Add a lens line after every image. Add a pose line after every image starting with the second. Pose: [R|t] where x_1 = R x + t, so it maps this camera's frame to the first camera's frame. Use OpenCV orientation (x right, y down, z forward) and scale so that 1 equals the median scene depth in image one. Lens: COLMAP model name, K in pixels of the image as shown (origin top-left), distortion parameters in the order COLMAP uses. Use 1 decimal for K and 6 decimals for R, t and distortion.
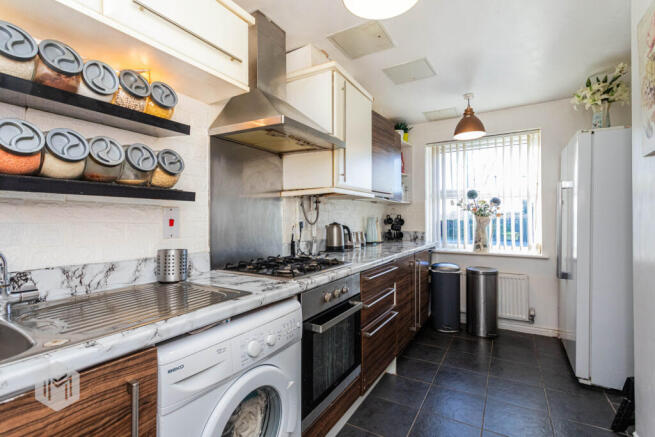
lens RADIAL K [[312.8, 0, 327.5], [0, 312.8, 218.0], [0, 0, 1]] dist [0.005716, 0.001068]
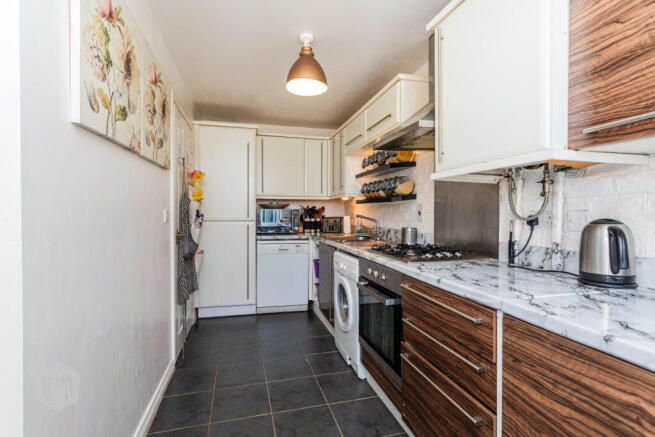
lens RADIAL K [[312.8, 0, 327.0], [0, 312.8, 215.9], [0, 0, 1]] dist [0.005716, 0.001068]
pose [[-0.687528, 0.006638, -0.726128, 0.878720], [0.000195, 0.999960, 0.008956, 0.010457], [0.726158, 0.006016, -0.687501, 1.457501]]
